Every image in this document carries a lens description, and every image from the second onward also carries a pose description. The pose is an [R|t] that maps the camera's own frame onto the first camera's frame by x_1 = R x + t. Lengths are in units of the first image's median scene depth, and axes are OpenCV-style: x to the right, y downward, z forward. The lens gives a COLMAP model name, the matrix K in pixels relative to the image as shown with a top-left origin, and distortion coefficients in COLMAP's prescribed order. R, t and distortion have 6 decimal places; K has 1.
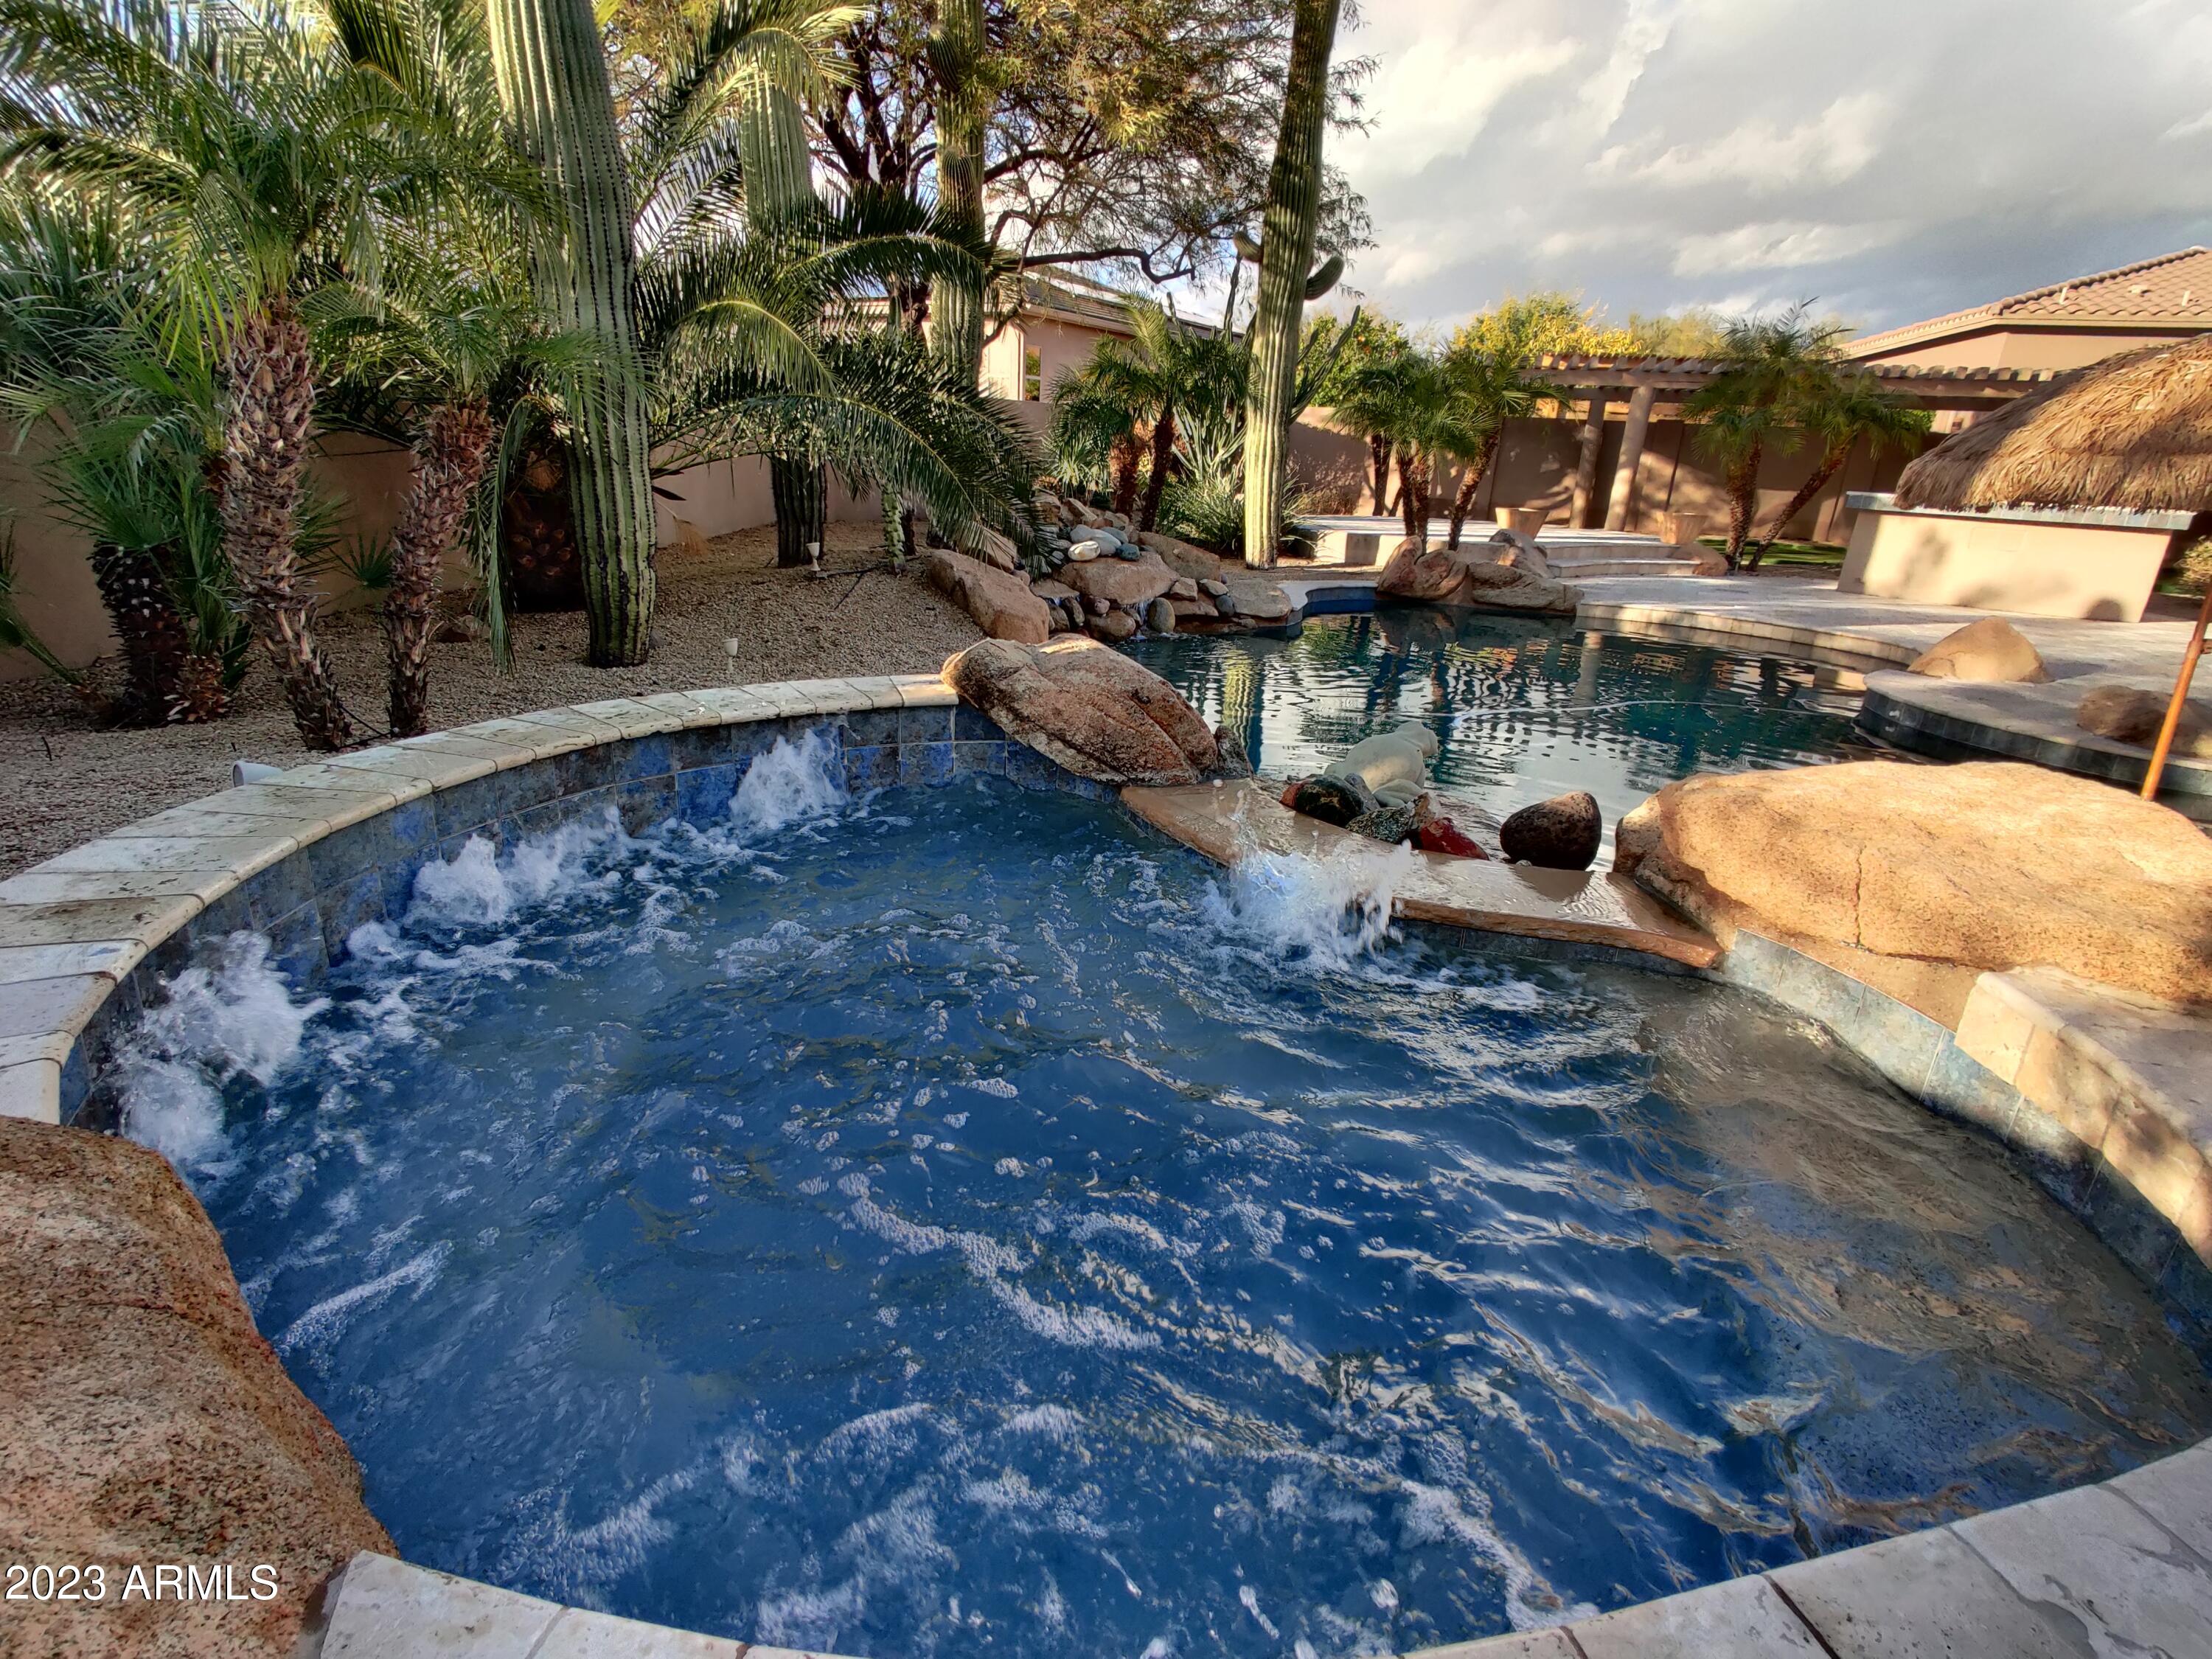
lens RADIAL K [[1104.6, 0, 1114.2], [0, 1104.6, 825.3], [0, 0, 1]] dist [0.003765, 0.002210]
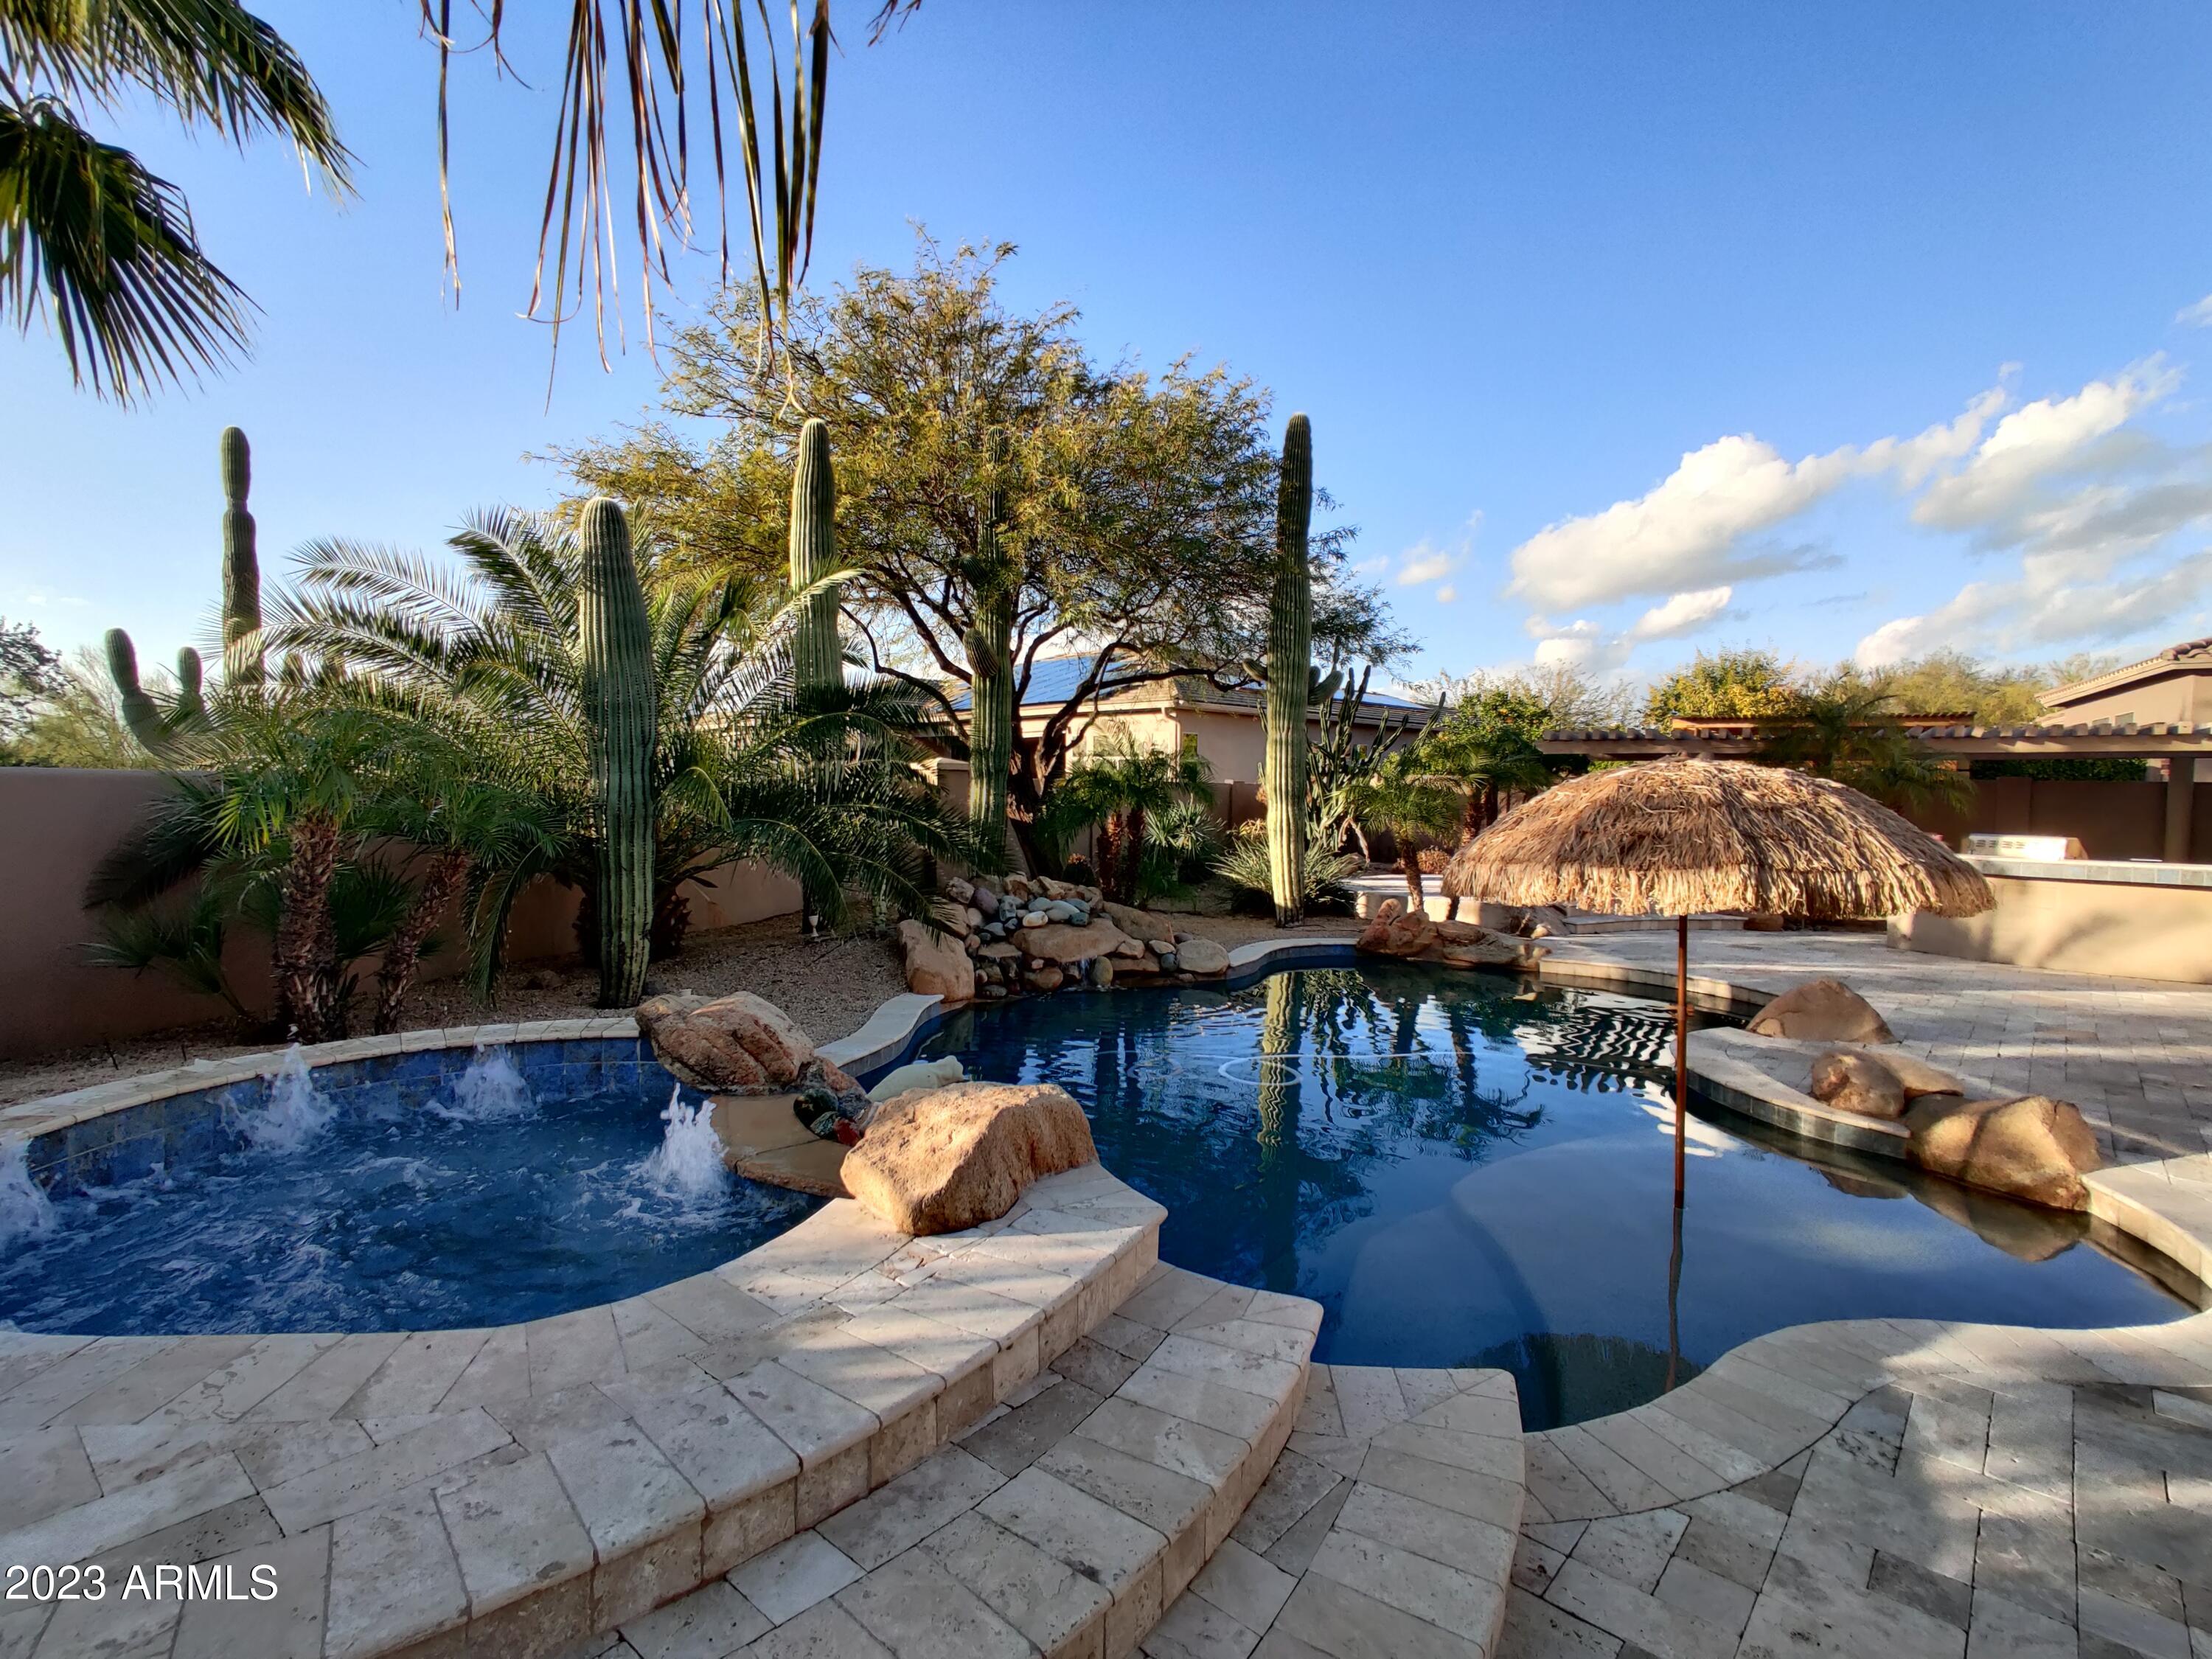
lens RADIAL K [[1104.6, 0, 1114.2], [0, 1104.6, 825.3], [0, 0, 1]] dist [0.003765, 0.002210]
pose [[0.970119, -0.025381, -0.241297, 0.373577], [-0.049243, 0.953218, -0.298244, 0.015628], [0.237579, 0.301215, 0.923486, -0.153658]]
